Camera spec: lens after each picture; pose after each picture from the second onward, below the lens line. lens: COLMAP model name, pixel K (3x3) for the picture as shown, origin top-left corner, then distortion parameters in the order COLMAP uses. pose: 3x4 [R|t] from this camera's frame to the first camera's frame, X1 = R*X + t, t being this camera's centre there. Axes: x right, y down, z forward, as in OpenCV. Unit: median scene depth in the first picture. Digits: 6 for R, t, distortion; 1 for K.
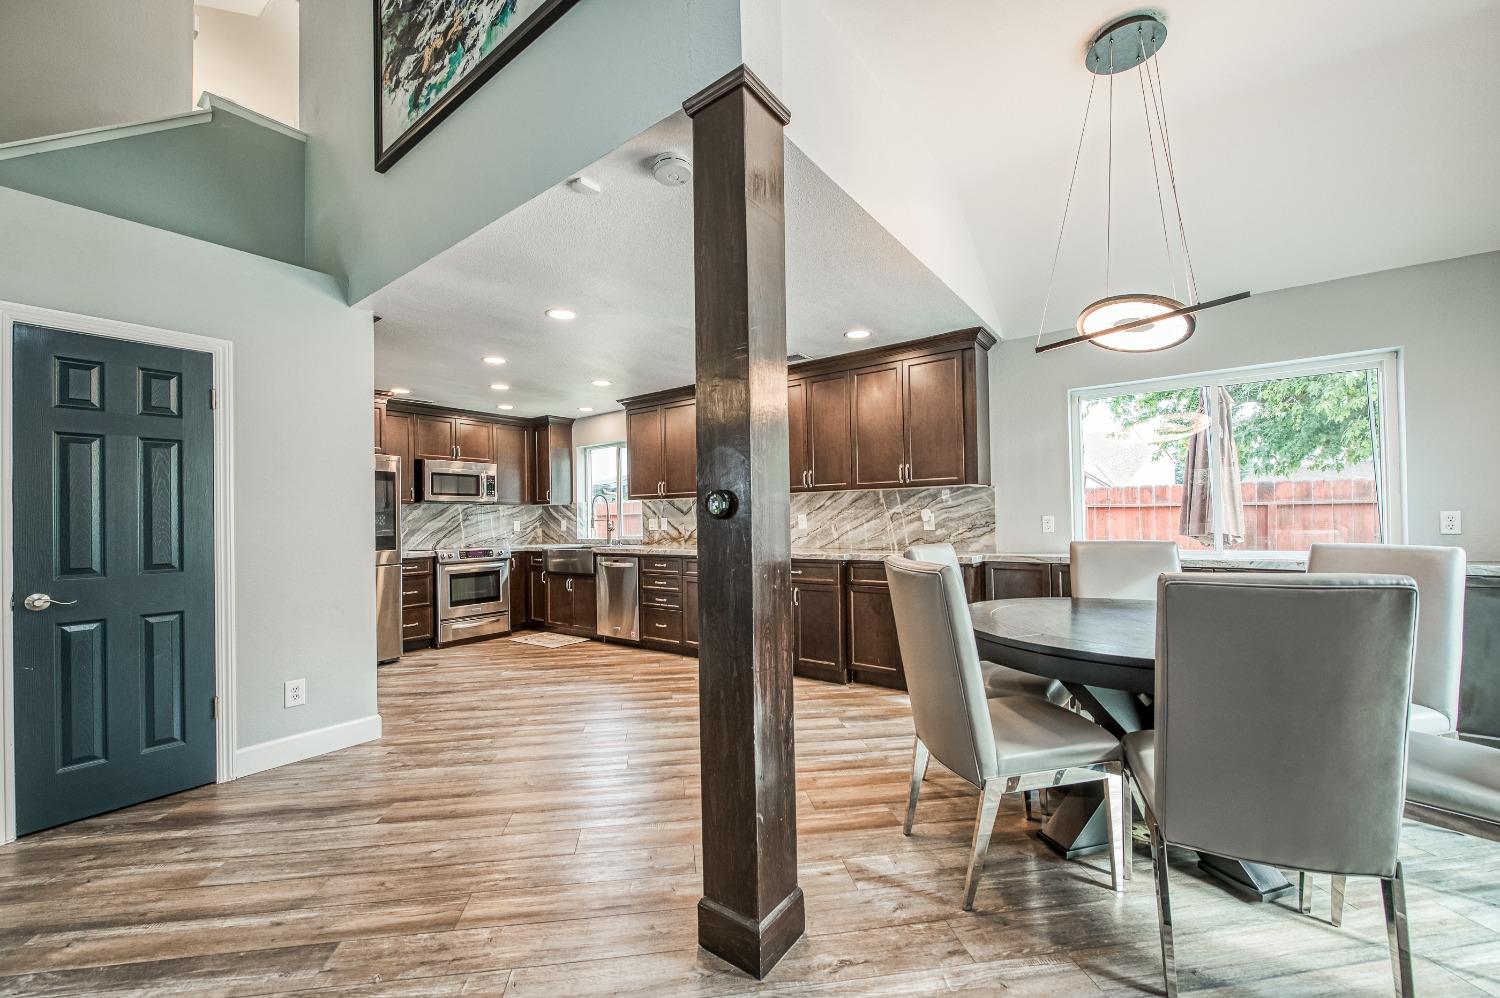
lens RADIAL K [[597.7, 0, 756.4], [0, 597.7, 506.9], [0, 0, 1]] dist [-0.013874, -0.002407]
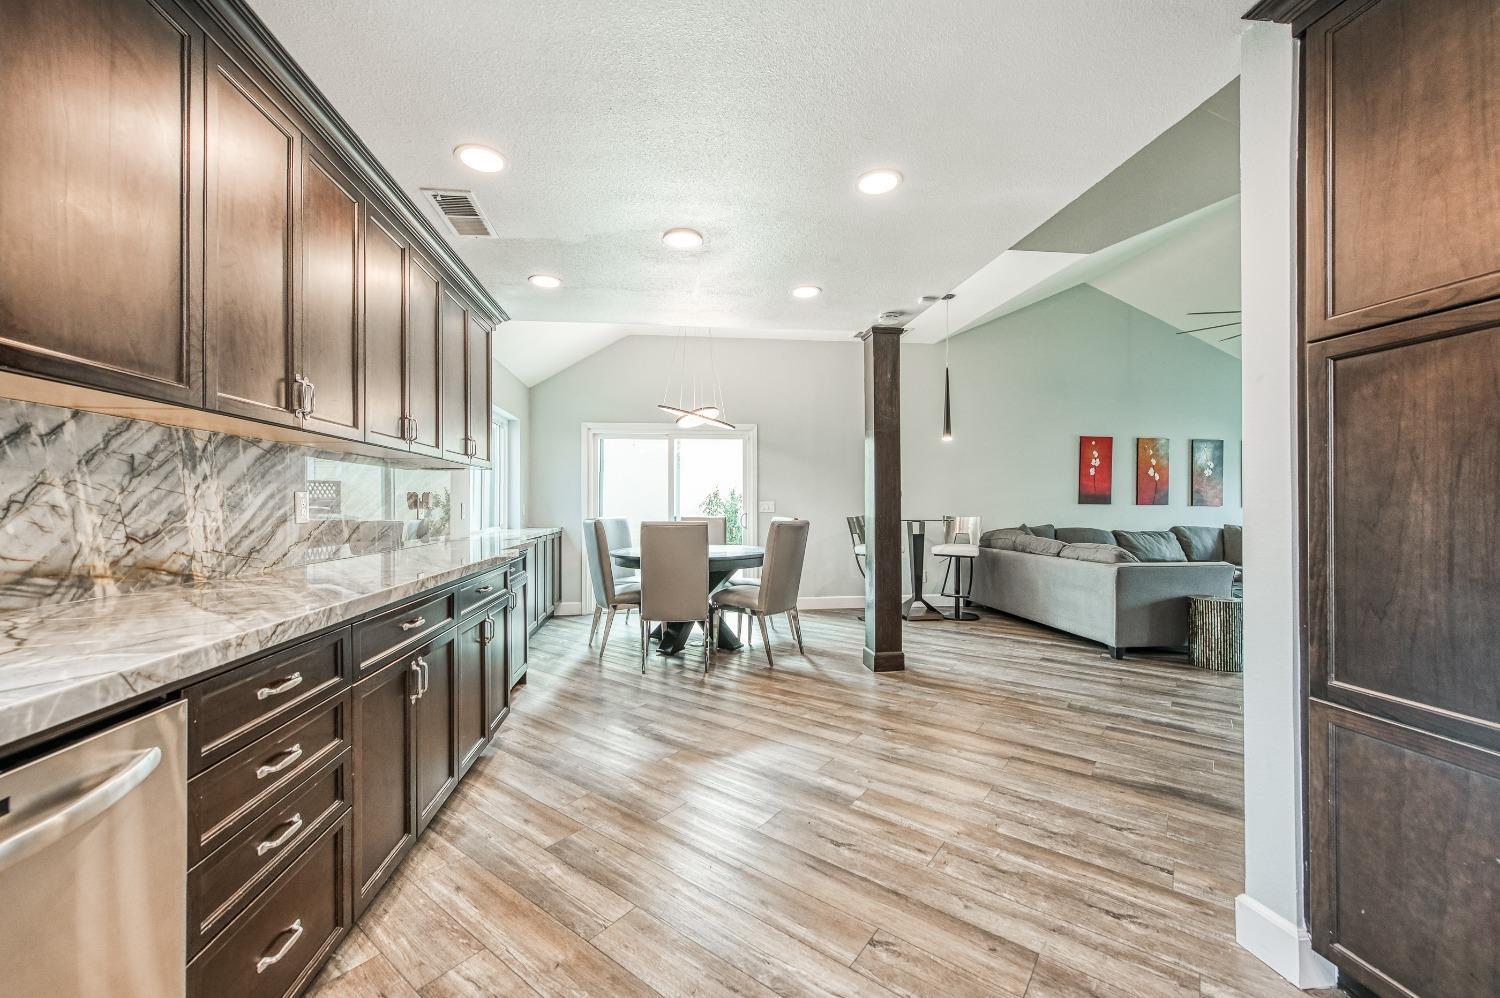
lens RADIAL K [[597.7, 0, 715.6], [0, 597.7, 499.4], [0, 0, 1]] dist [-0.013874, -0.002407]
pose [[-0.675646, 0.027259, 0.736722, -0.494107], [0.003179, 0.999415, -0.034062, 0.037235], [-0.737219, -0.020672, -0.675337, 1.140838]]
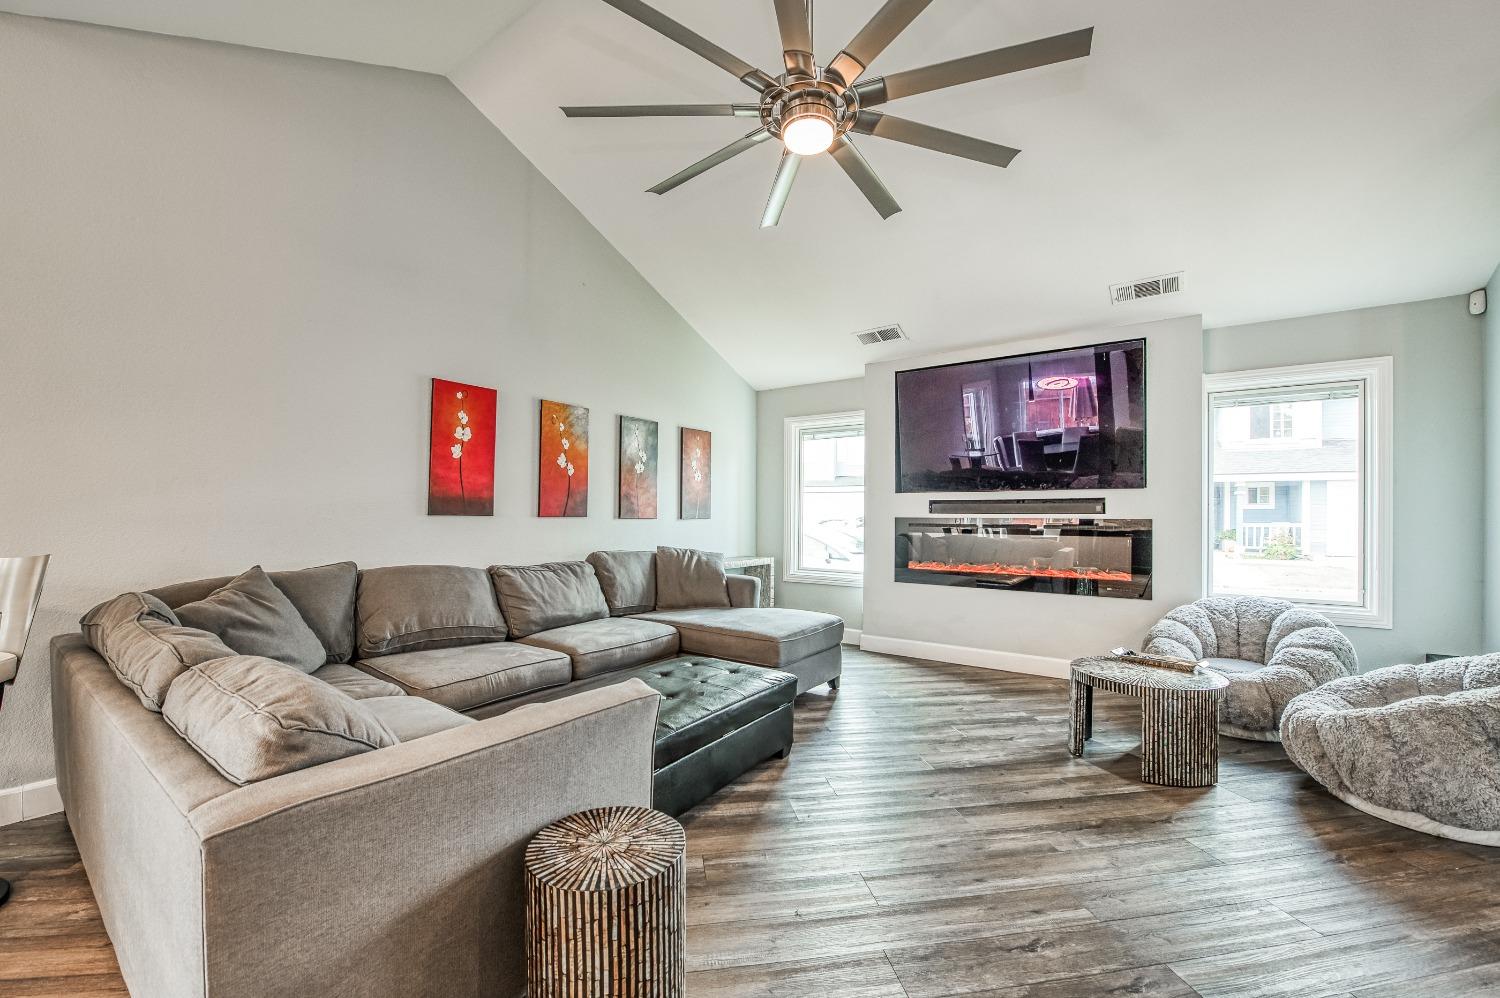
lens RADIAL K [[597.7, 0, 748.3], [0, 597.7, 520.1], [0, 0, 1]] dist [-0.013874, -0.002407]
pose [[-0.999784, 0.013555, -0.015762, -0.404393], [0.013681, 0.999875, -0.007881, 0.020463], [0.015653, -0.008095, -0.999845, 0.259403]]
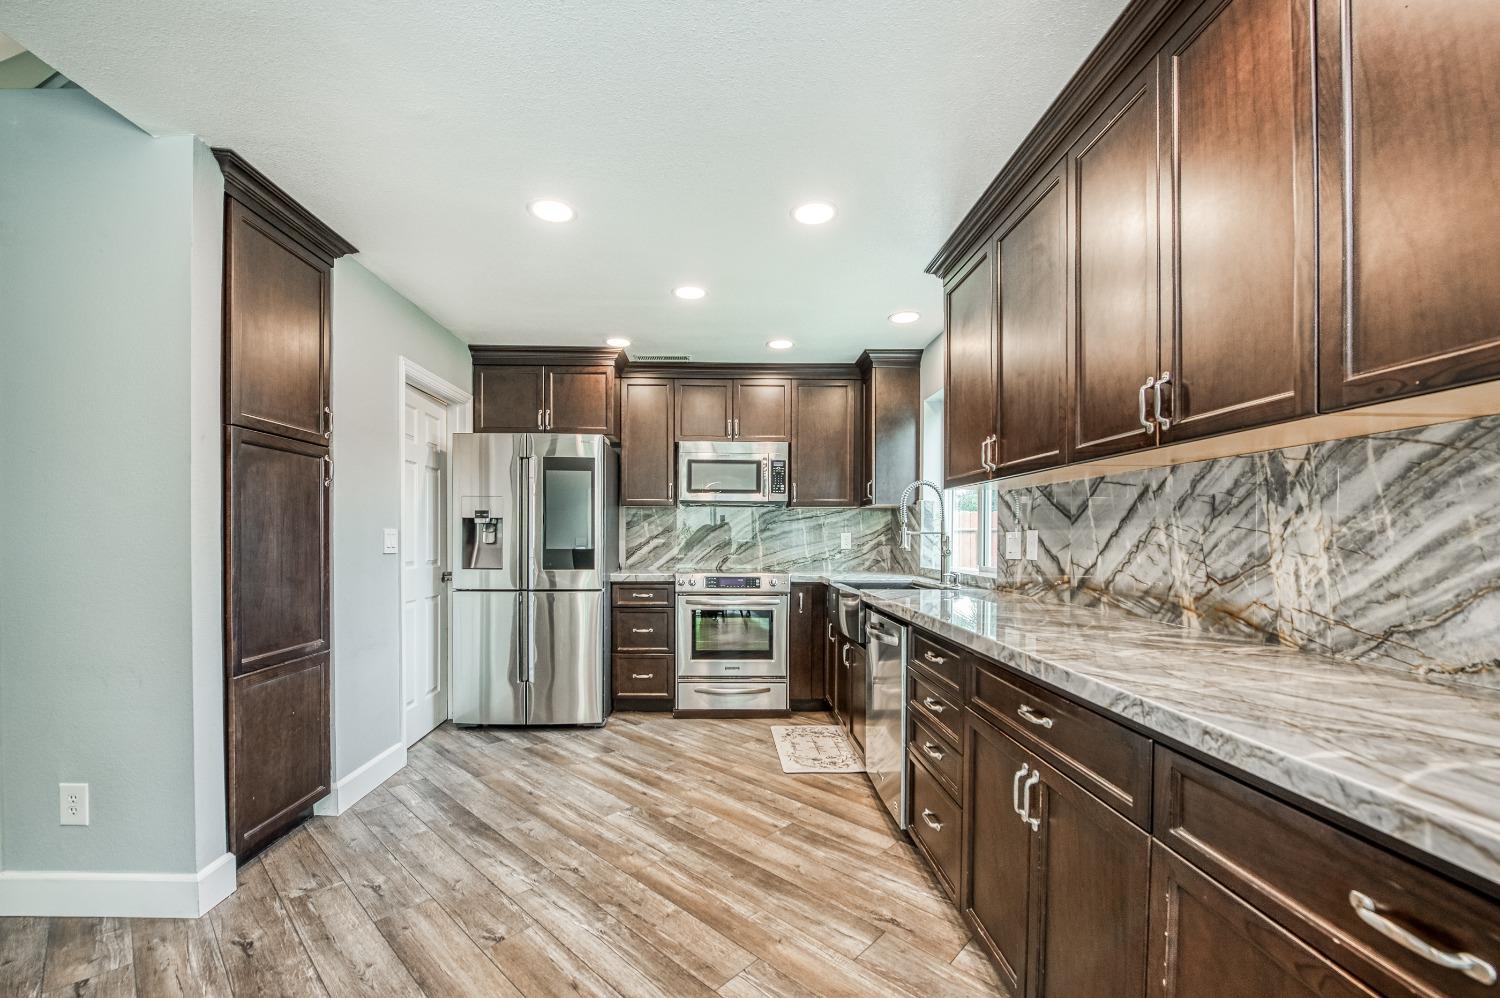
lens RADIAL K [[619.6, 0, 730.6], [0, 619.6, 542.6], [0, 0, 1]] dist [-0.009770, -0.001300]
pose [[0.613347, 0.030862, -0.789210, 0.067143], [-0.003696, 0.999338, 0.036206, 0.015518], [0.789805, -0.019290, 0.613055, 0.739241]]
